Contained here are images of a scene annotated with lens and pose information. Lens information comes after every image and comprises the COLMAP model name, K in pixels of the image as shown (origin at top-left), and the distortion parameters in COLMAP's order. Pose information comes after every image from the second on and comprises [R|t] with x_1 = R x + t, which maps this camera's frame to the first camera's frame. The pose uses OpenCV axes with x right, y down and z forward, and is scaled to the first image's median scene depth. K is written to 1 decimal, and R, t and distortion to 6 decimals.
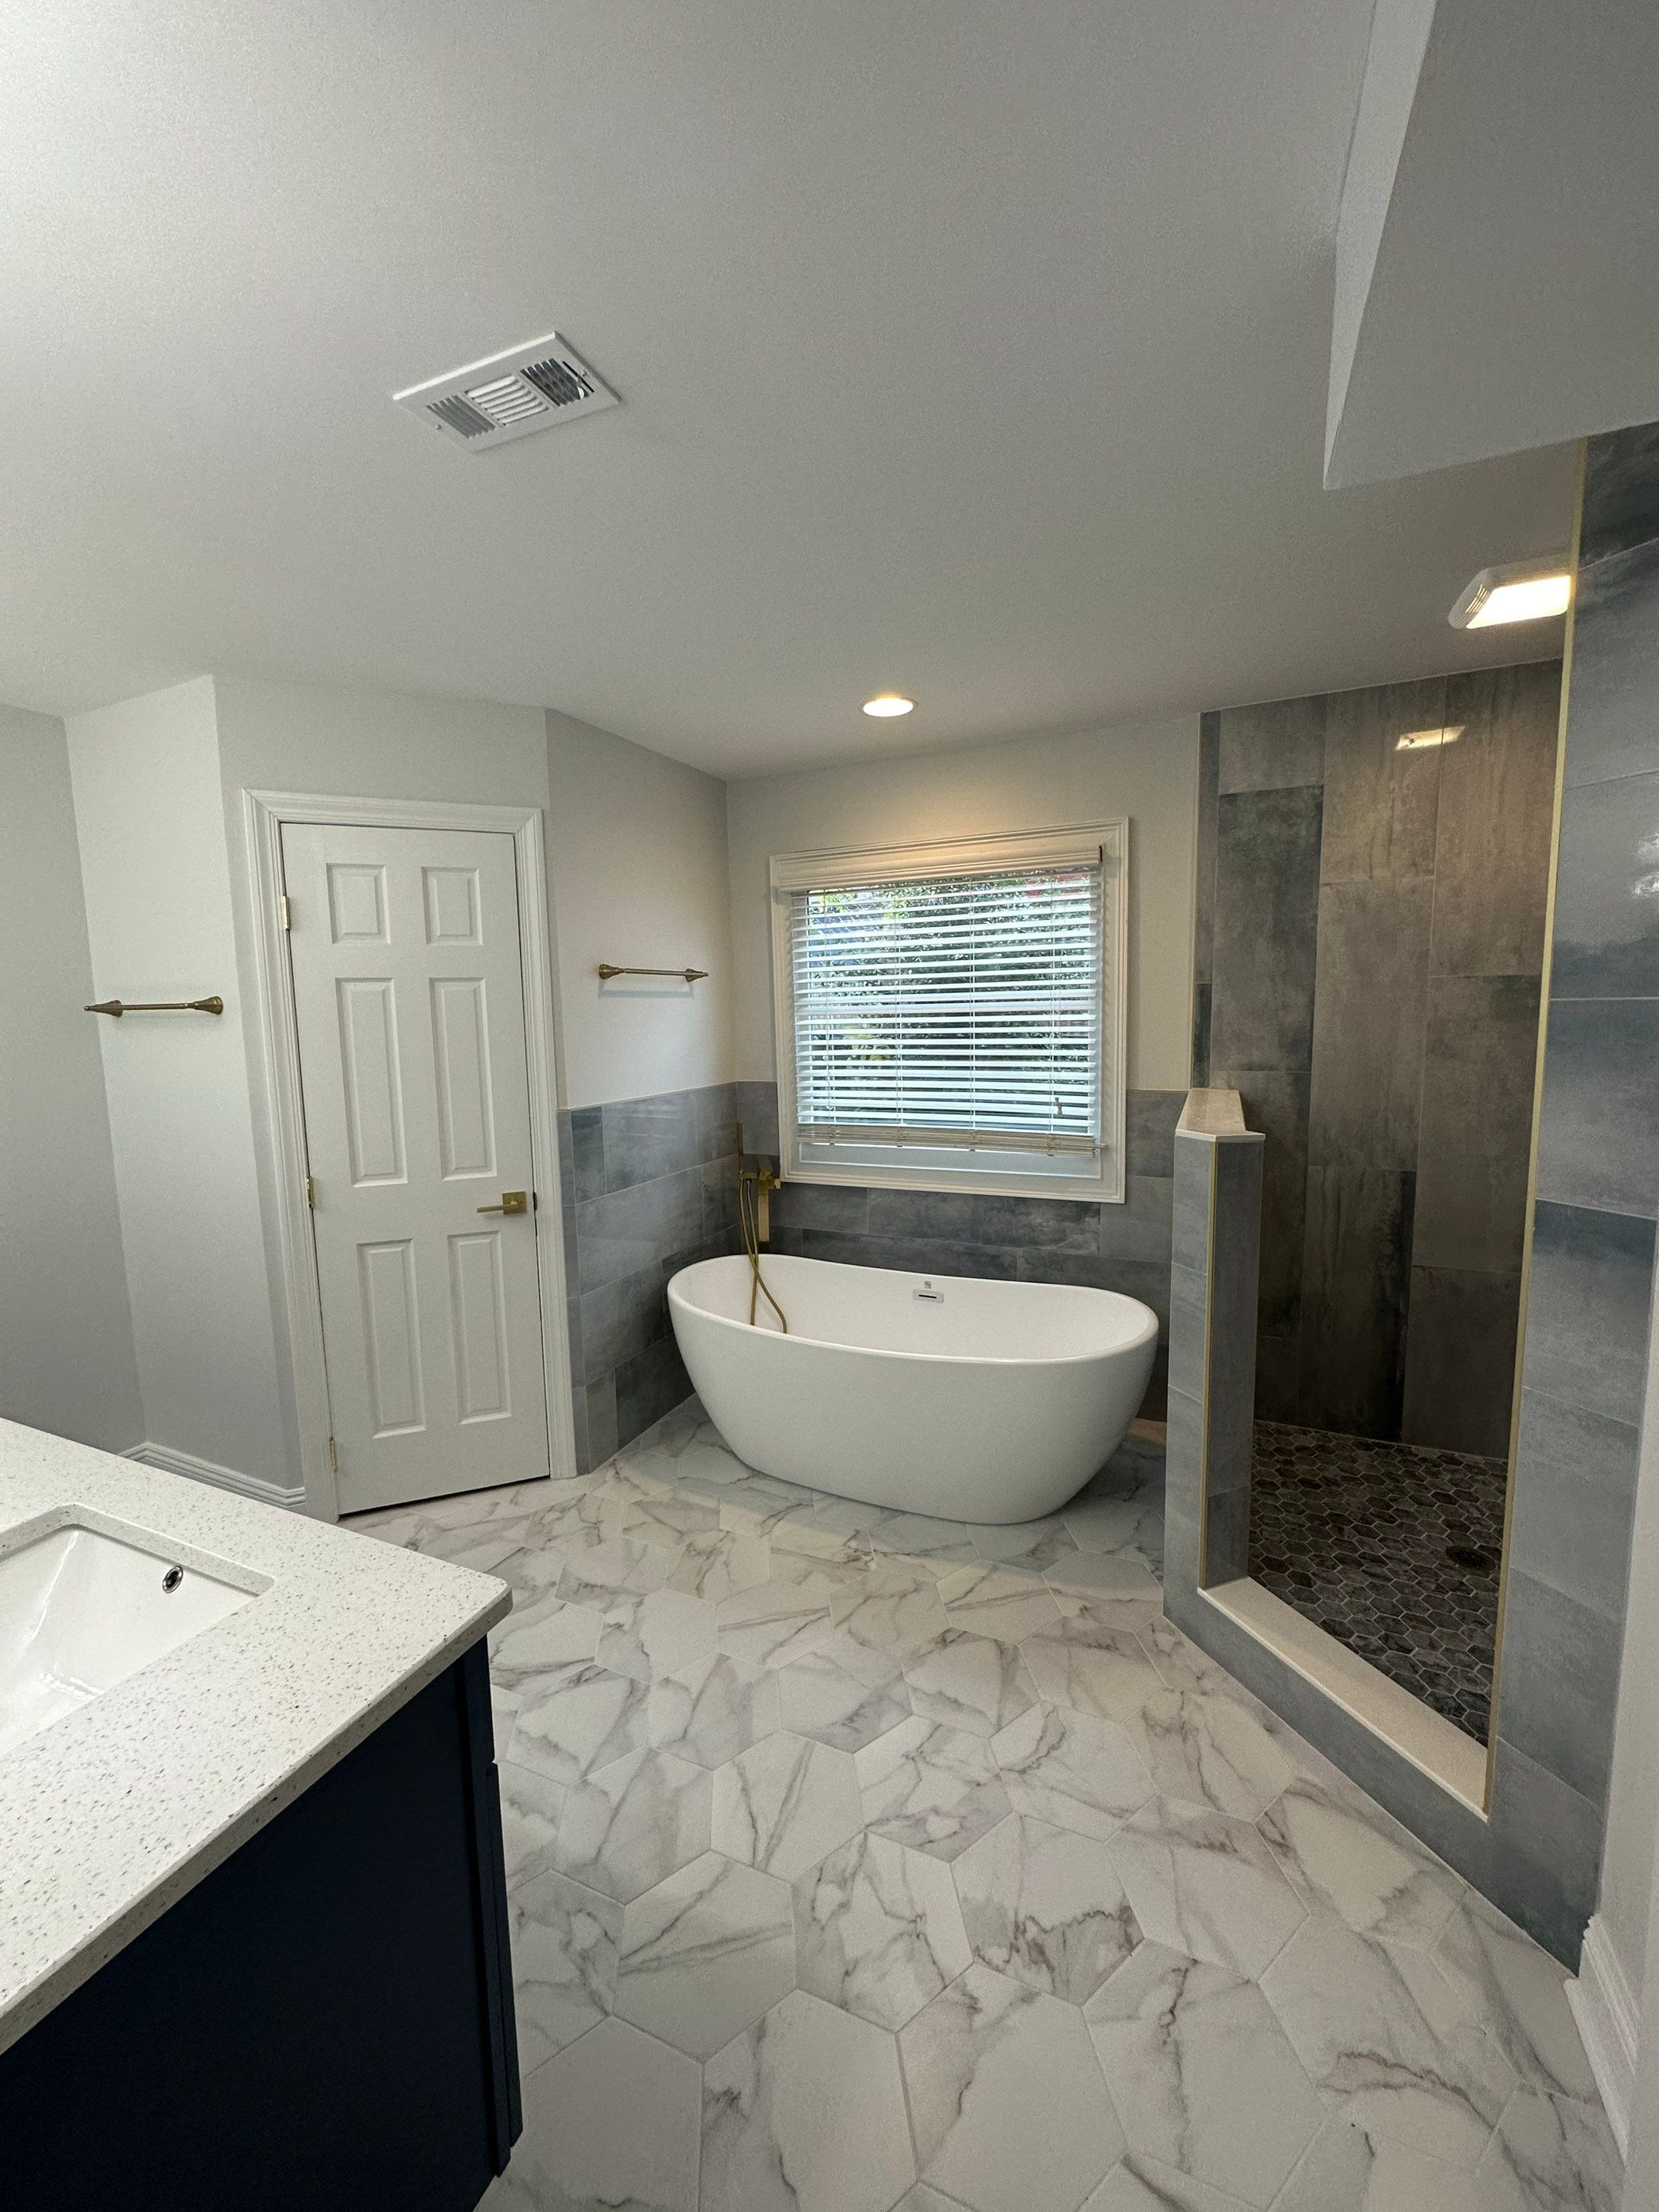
lens RADIAL K [[880.0, 0, 829.1], [0, 880.0, 1108.0], [0, 0, 1]] dist [-0.003427, 0.000715]
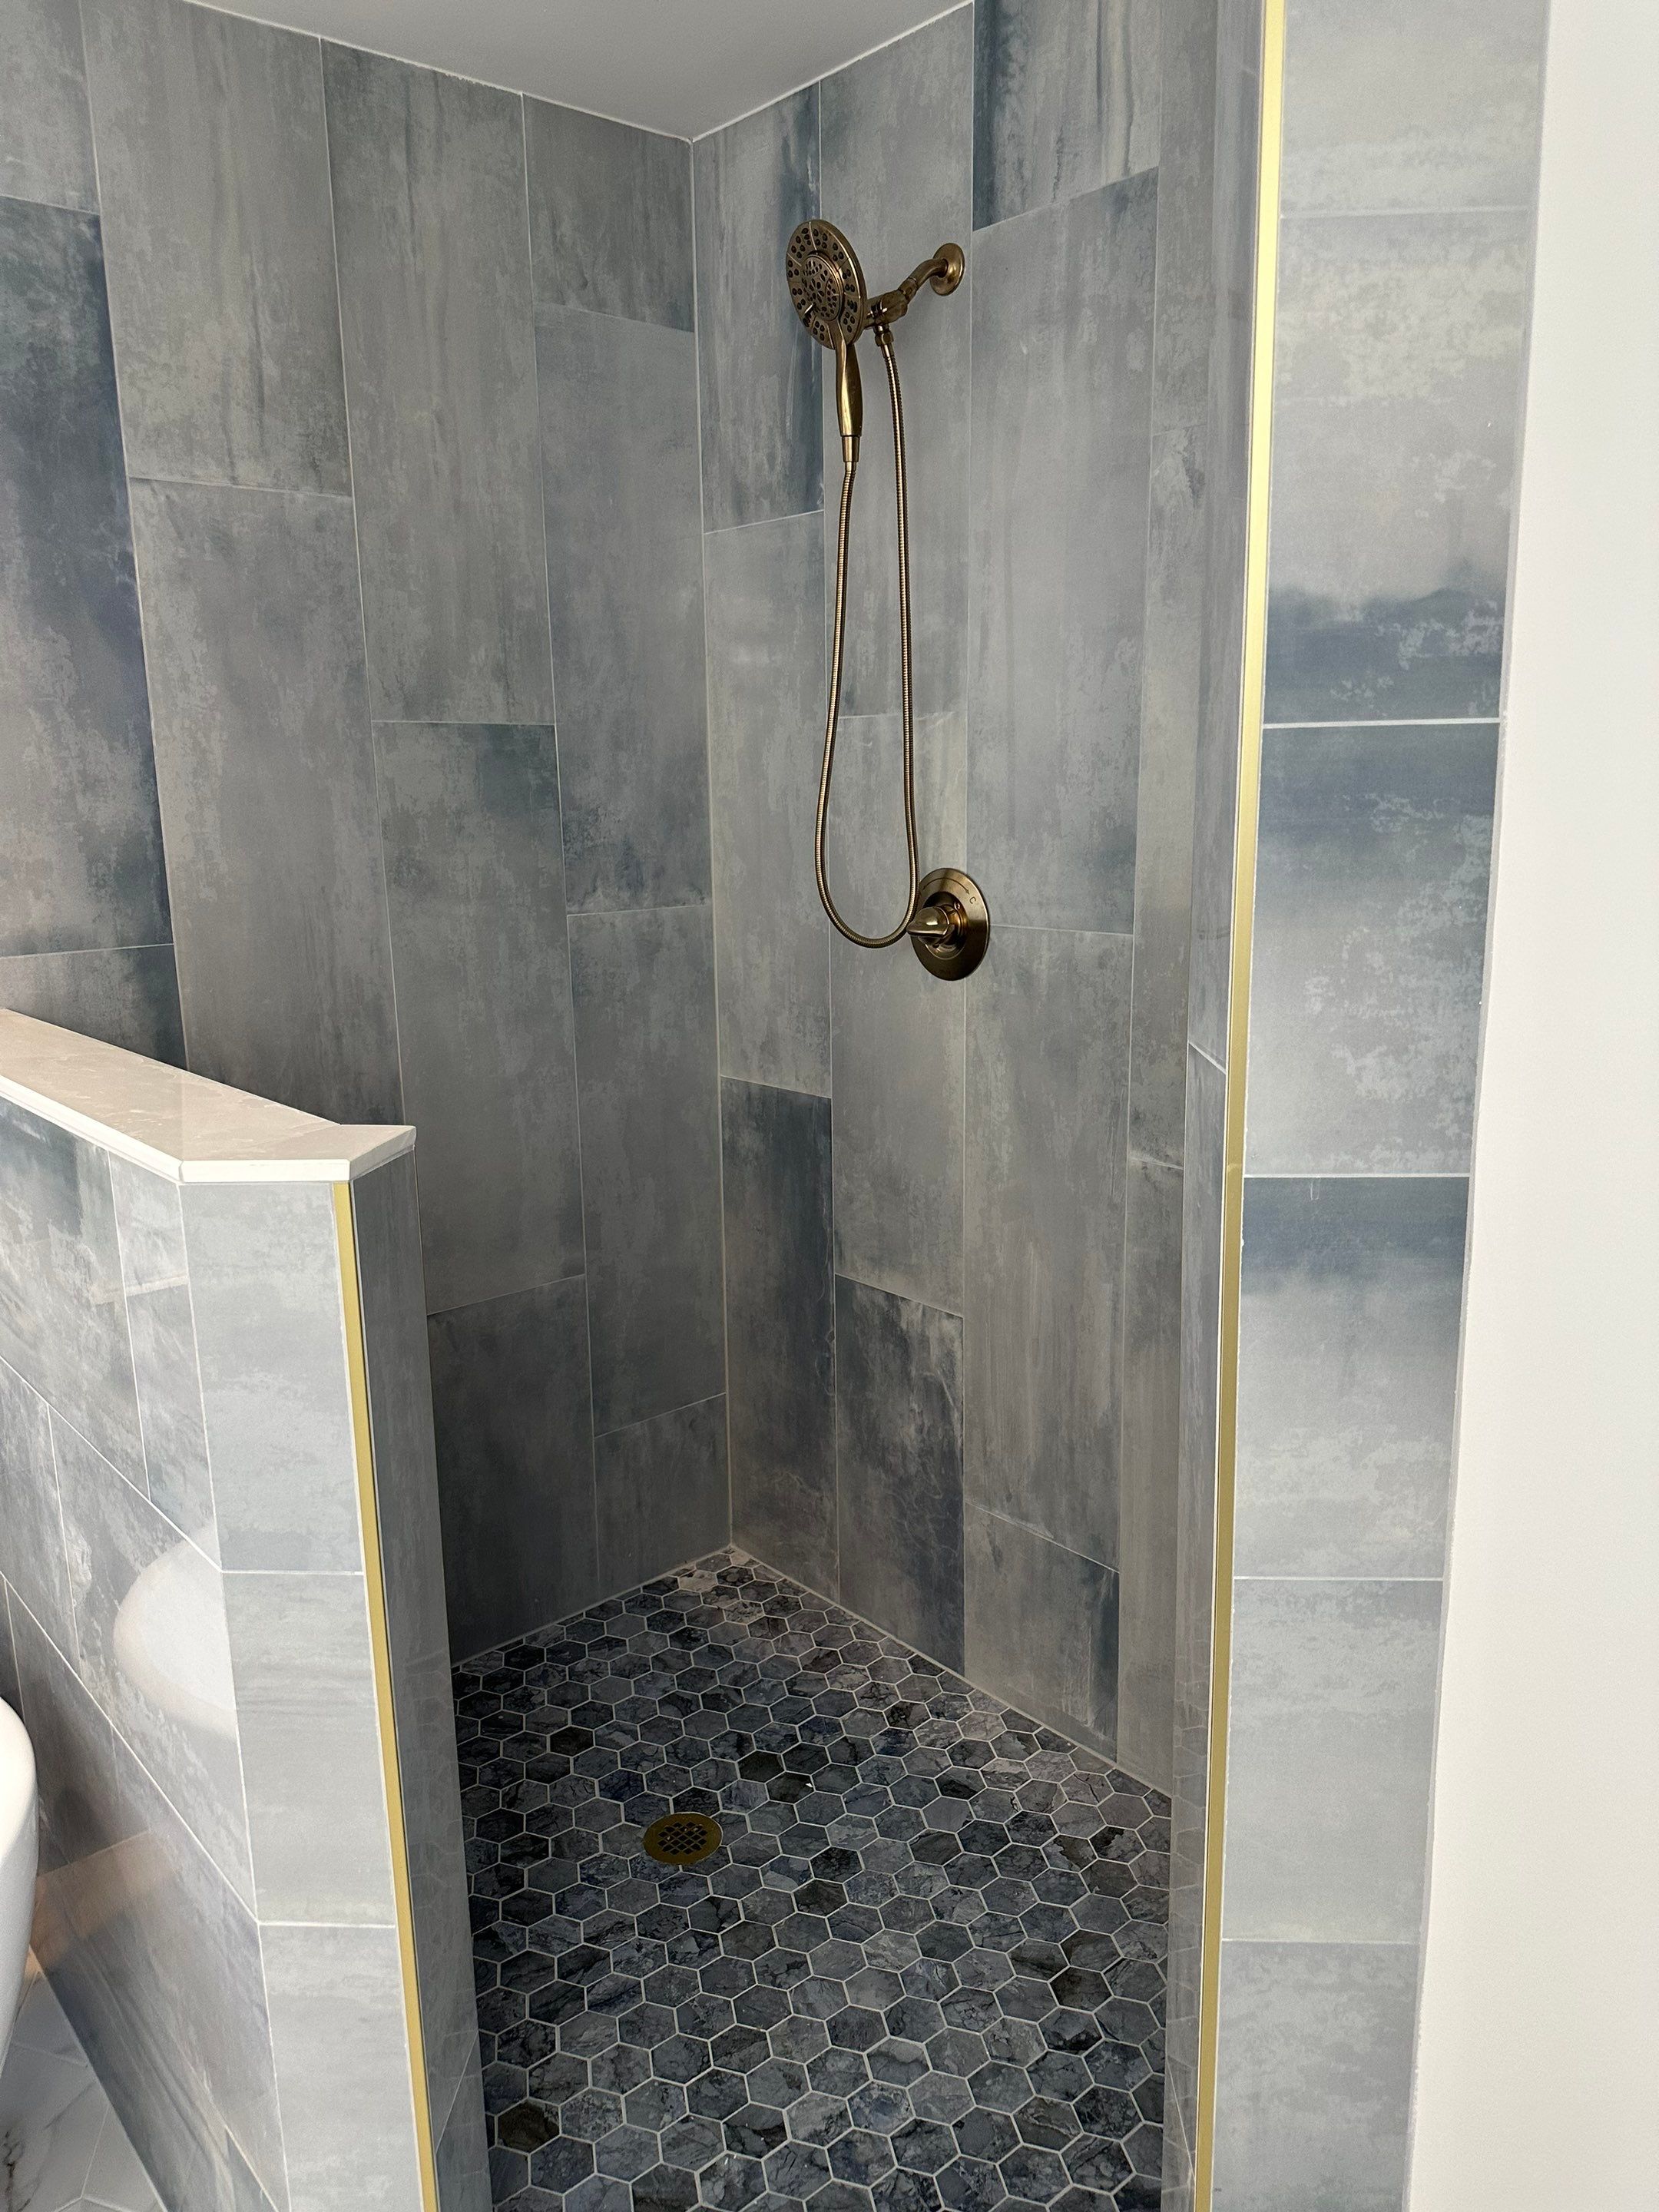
lens RADIAL K [[1566.3, 0, 830.5], [0, 1566.3, 1100.2], [0, 0, 1]] dist [0.012933, -0.012718]
pose [[0.420487, -0.171464, 0.890949, 0.003441], [0.115388, 0.984113, 0.134935, -0.034686], [-0.899931, 0.046067, 0.433592, 0.425726]]
